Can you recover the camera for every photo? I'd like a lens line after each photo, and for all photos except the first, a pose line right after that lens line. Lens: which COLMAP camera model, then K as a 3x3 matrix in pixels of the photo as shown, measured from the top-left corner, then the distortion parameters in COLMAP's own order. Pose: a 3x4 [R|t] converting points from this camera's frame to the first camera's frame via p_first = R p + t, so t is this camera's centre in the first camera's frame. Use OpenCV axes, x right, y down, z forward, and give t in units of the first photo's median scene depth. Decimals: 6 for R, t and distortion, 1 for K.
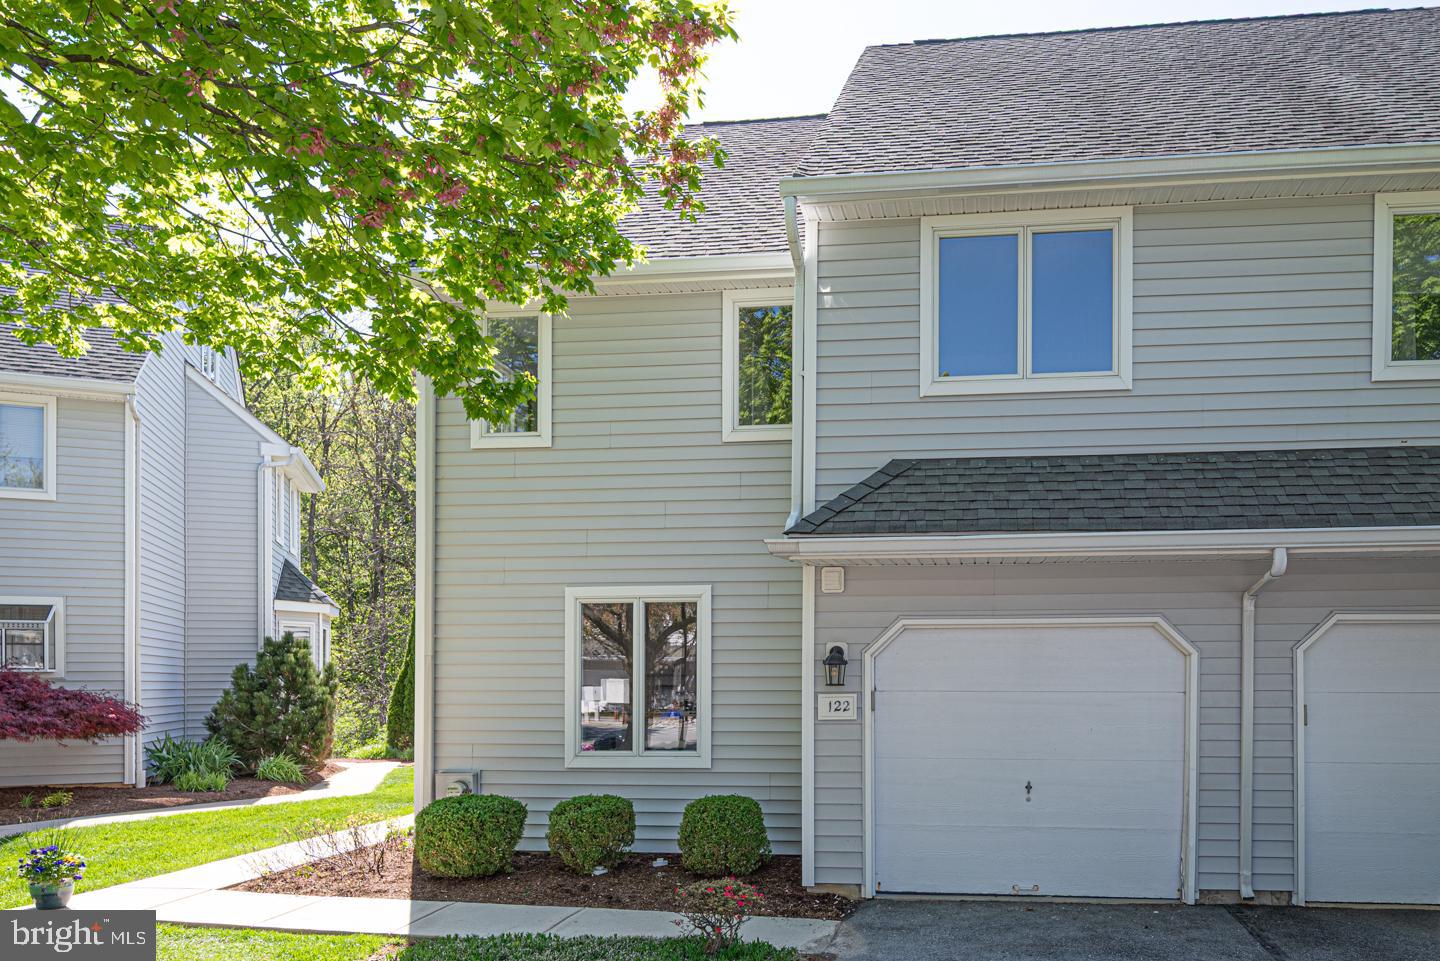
lens RADIAL K [[1159.0, 0, 724.5], [0, 1159.0, 485.9], [0, 0, 1]] dist [-0.061157, 0.001727]
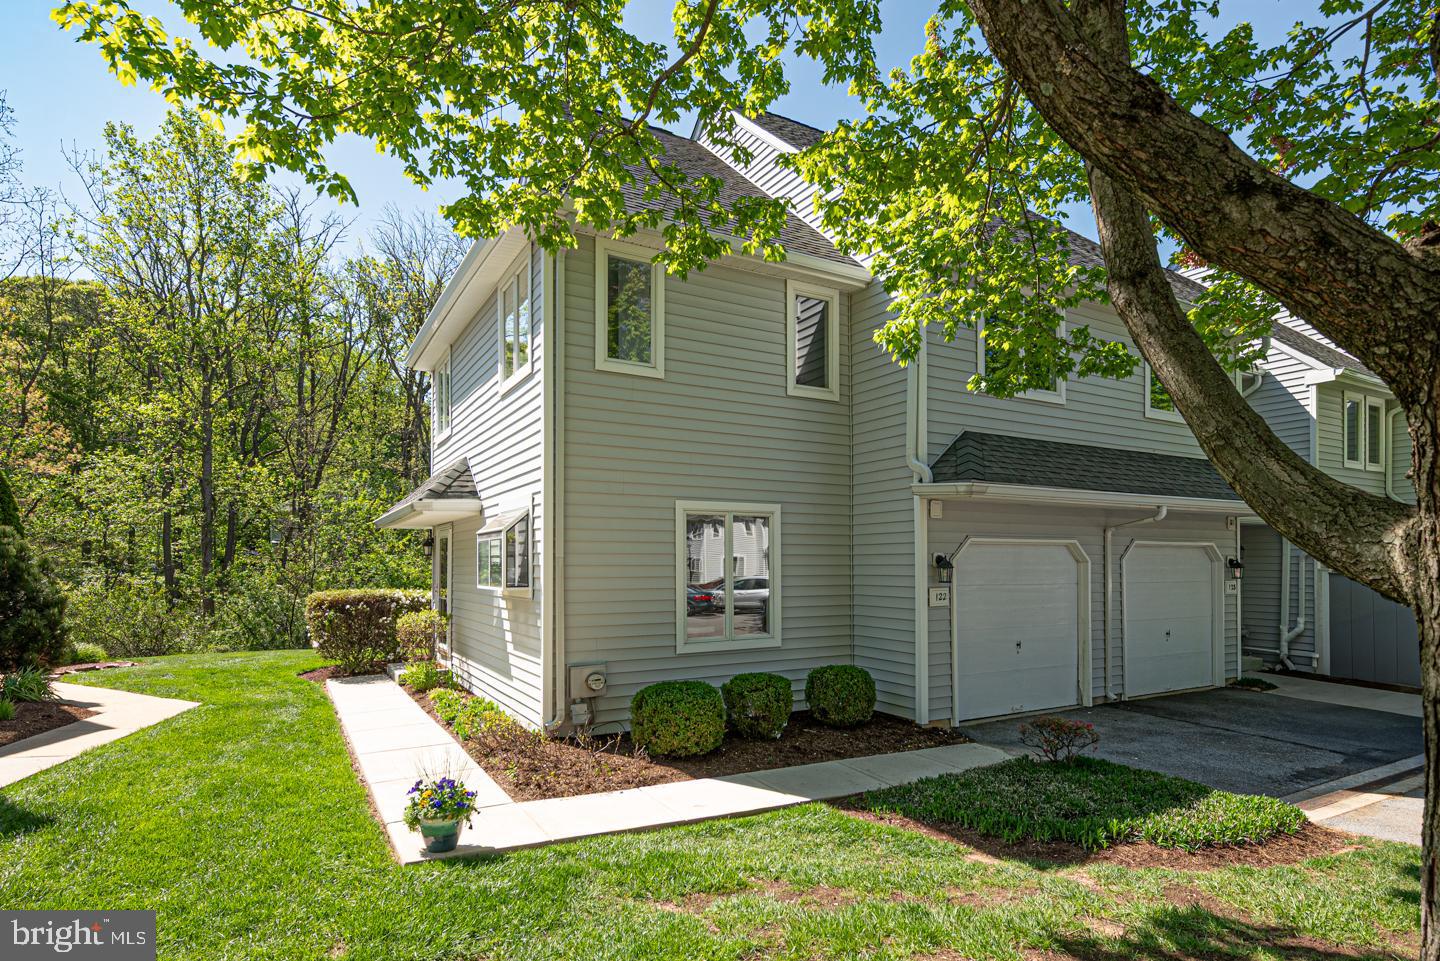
lens RADIAL K [[757.8, 0, 715.5], [0, 757.8, 475.9], [0, 0, 1]] dist [0.003319, 0.000027]
pose [[0.762609, 0.069060, 0.643162, -0.728207], [-0.106983, 0.994057, 0.020115, 0.052177], [-0.637951, -0.084147, 0.765465, 0.468641]]
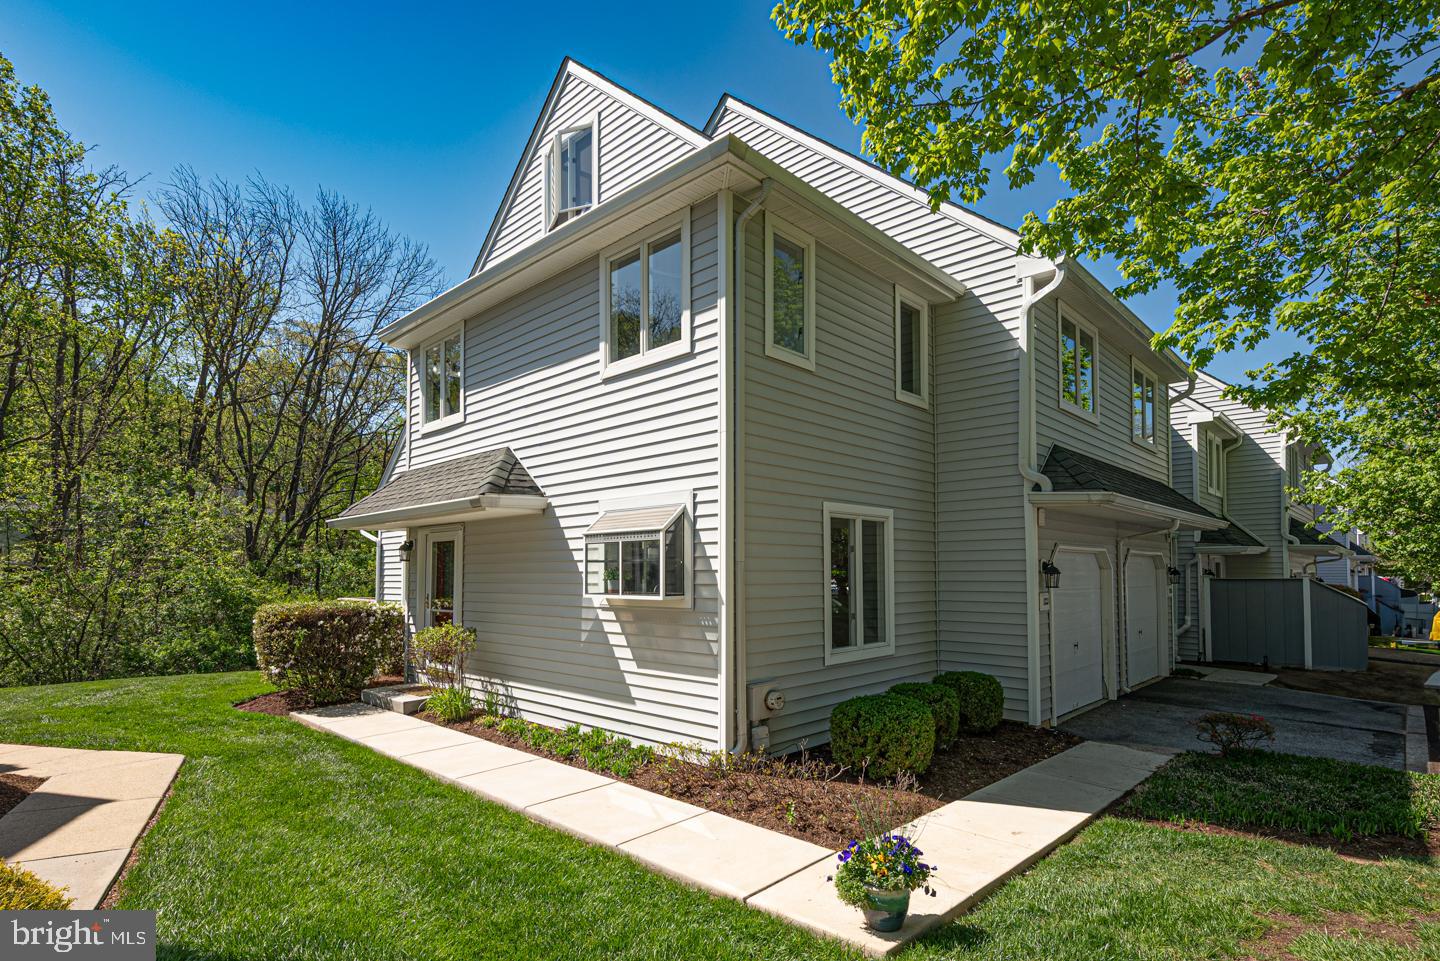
lens RADIAL K [[717.8, 0, 714.8], [0, 717.8, 478.6], [0, 0, 1]] dist [0.002807, -0.000350]
pose [[0.548942, 0.104277, 0.829331, -0.922763], [-0.139708, 0.989677, -0.031964, 0.123420], [-0.824103, -0.098317, 0.557843, 0.852585]]
